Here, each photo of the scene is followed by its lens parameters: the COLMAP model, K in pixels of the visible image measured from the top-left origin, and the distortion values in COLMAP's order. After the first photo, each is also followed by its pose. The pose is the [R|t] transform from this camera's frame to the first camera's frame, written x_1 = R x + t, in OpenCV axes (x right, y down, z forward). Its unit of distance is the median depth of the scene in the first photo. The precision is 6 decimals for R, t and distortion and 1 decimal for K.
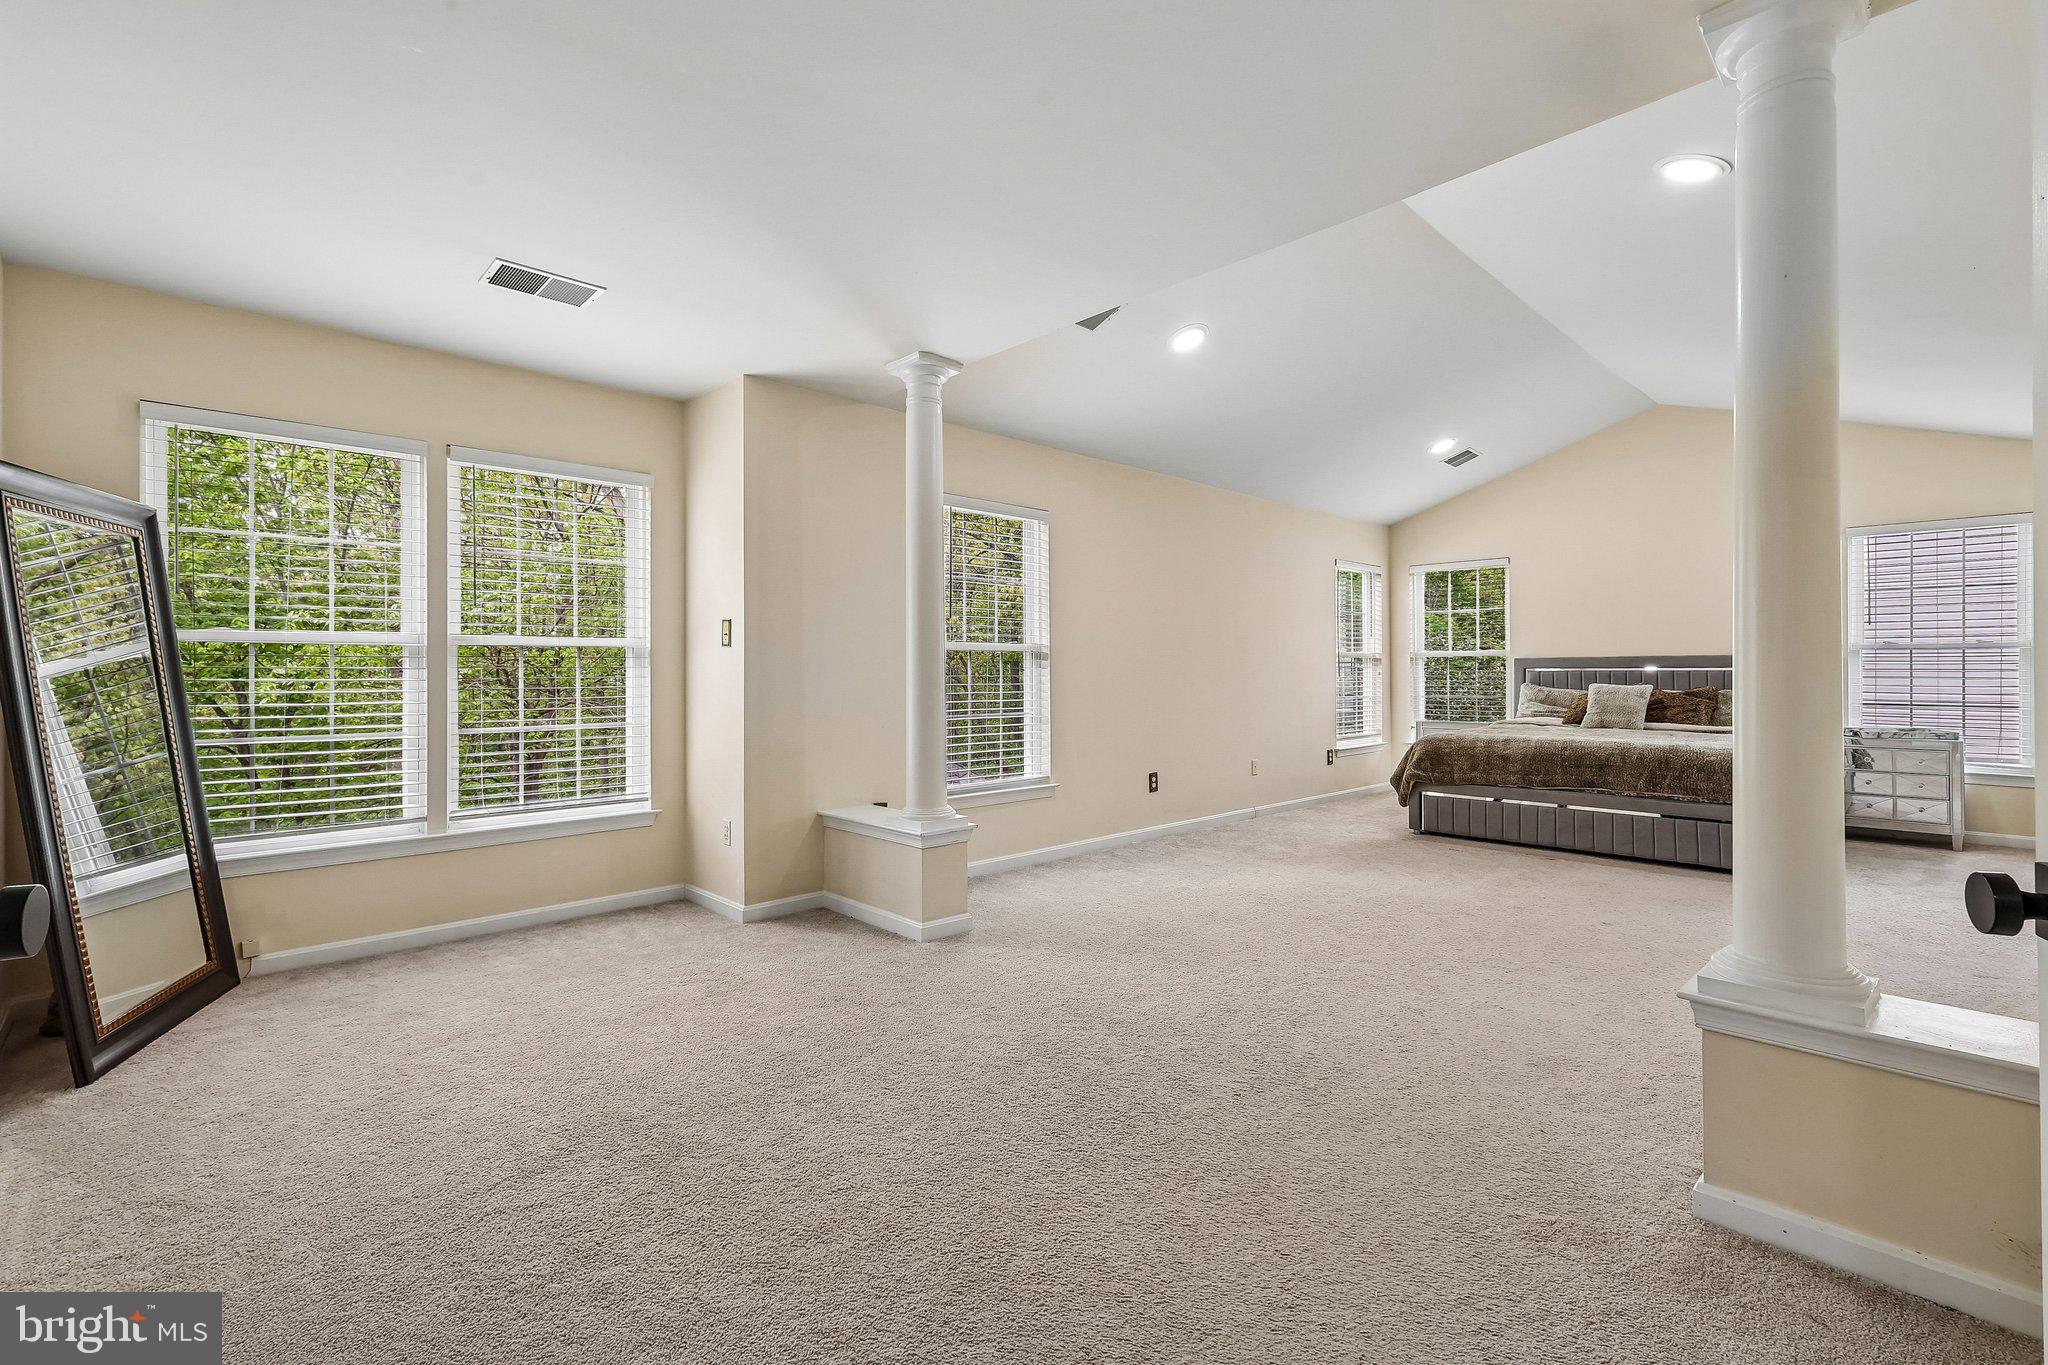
lens RADIAL K [[897.3, 0, 1023.6], [0, 897.3, 672.5], [0, 0, 1]] dist [-0.002895, 0.000335]
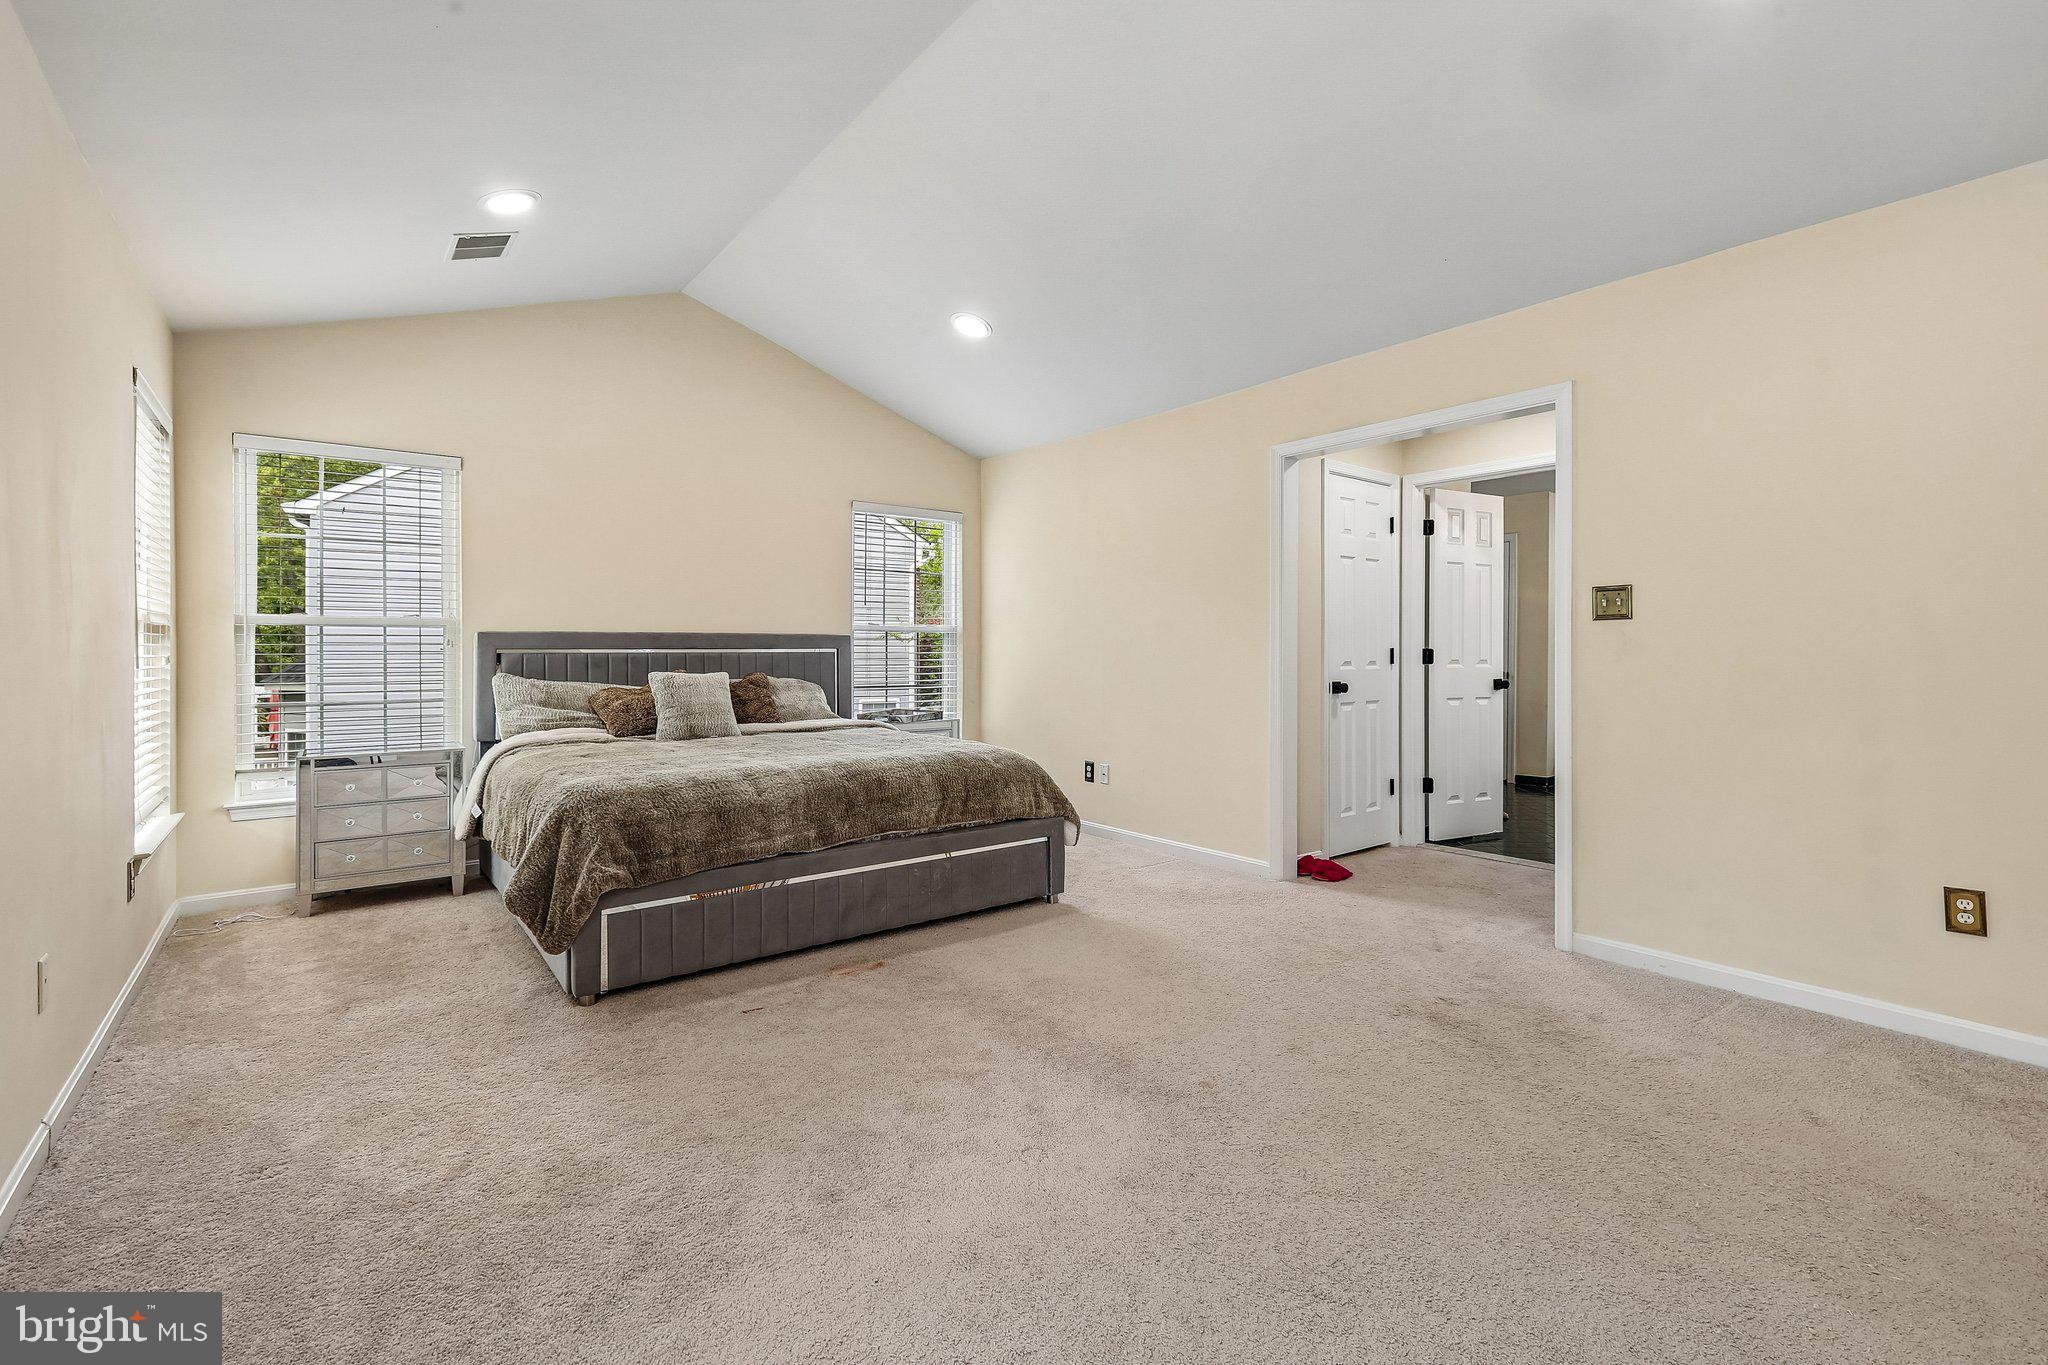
lens RADIAL K [[897.3, 0, 1023.6], [0, 897.3, 667.3], [0, 0, 1]] dist [-0.002895, 0.000335]
pose [[0.103828, -0.014829, 0.994485, 0.003621], [0.003461, 0.999888, 0.014548, -0.000261], [-0.994589, 0.001931, 0.103867, 0.669323]]
